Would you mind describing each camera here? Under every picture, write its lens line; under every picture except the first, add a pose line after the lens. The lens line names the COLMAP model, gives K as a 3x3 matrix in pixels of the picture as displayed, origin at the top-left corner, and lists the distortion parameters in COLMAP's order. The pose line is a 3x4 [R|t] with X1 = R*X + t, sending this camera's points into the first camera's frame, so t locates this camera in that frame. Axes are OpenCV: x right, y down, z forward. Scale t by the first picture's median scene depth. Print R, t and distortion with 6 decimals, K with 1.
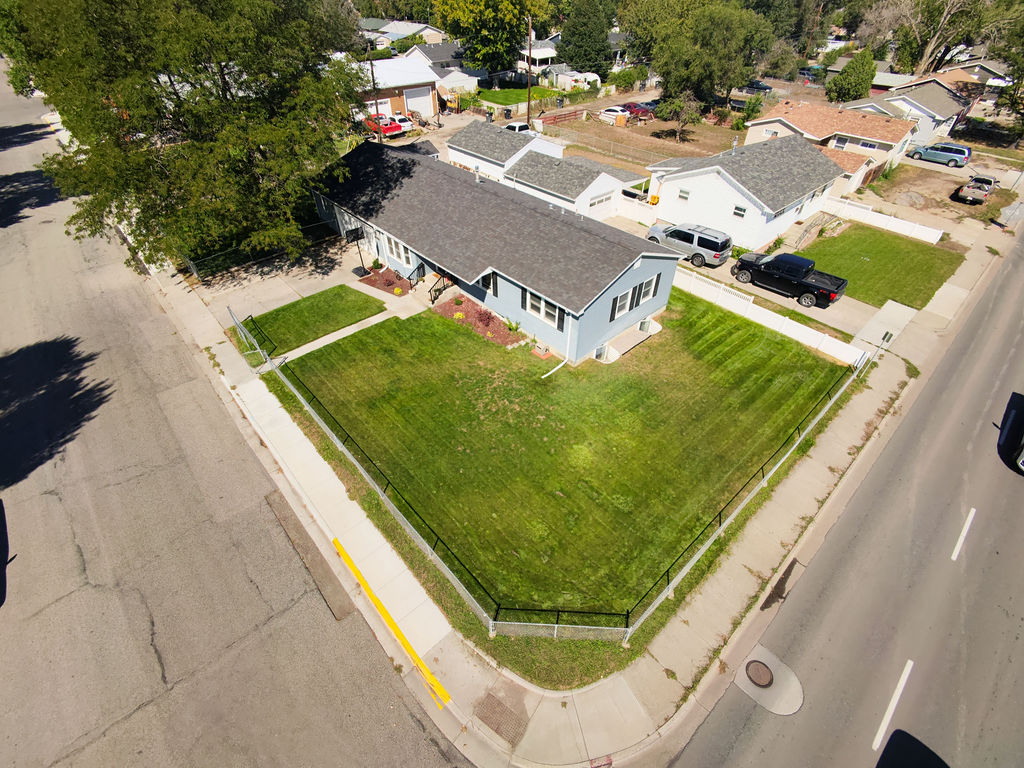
lens RADIAL K [[469.8, 0, 514.2], [0, 469.8, 383.9], [0, 0, 1]] dist [-0.001235, -0.003957]
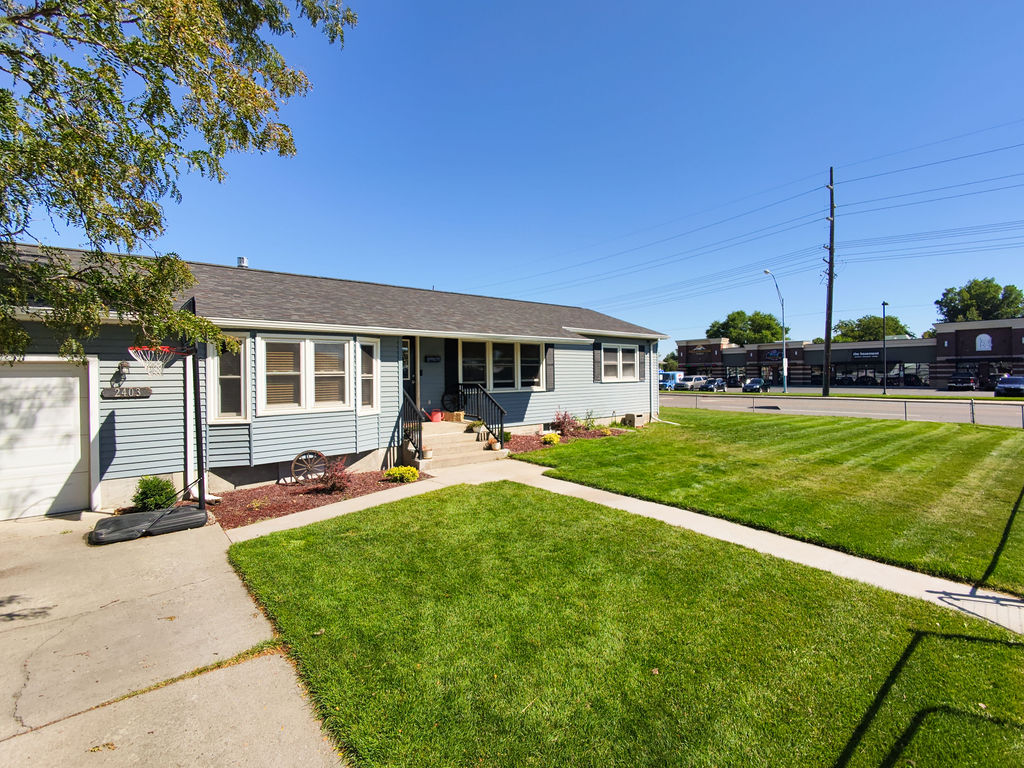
lens RADIAL K [[469.8, 0, 519.3], [0, 469.8, 377.4], [0, 0, 1]] dist [-0.001235, -0.003957]
pose [[0.043337, -0.008611, 0.999023, -0.700954], [0.661963, 0.749206, -0.022257, -0.235140], [-0.748283, 0.662281, 0.038168, 1.113842]]
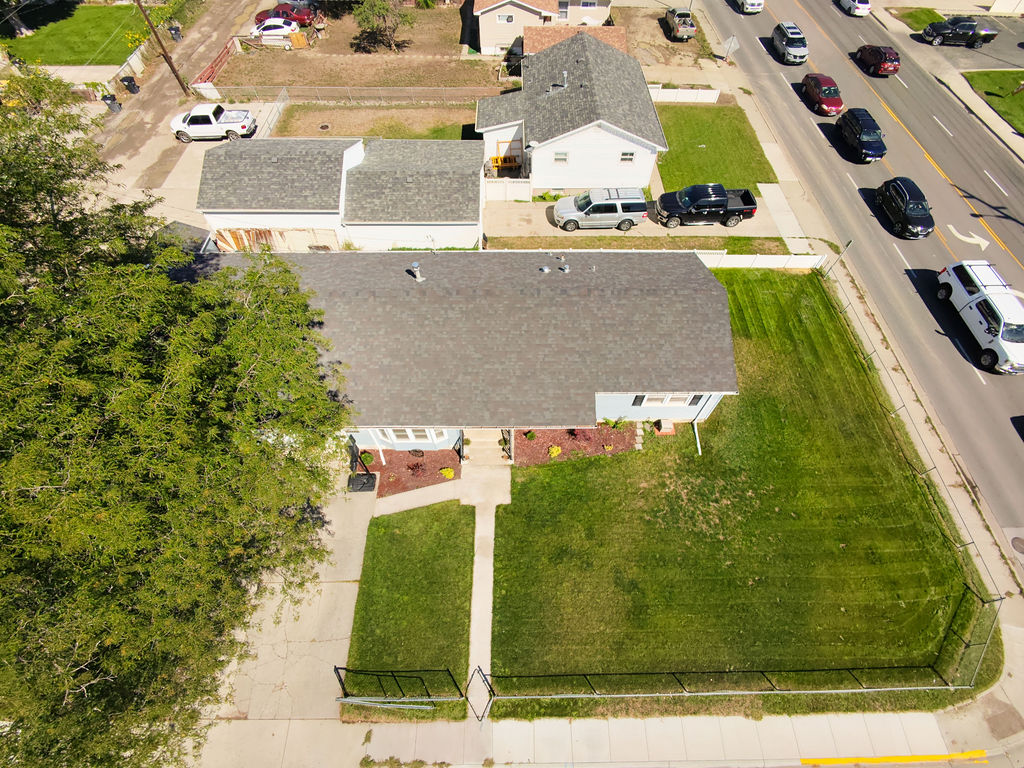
lens RADIAL K [[469.8, 0, 518.1], [0, 469.8, 389.3], [0, 0, 1]] dist [-0.001235, -0.003957]
pose [[0.665012, -0.629177, 0.402362, -0.488773], [0.492416, 0.774456, 0.397171, -0.677884], [-0.561502, -0.065994, 0.824839, 0.419829]]
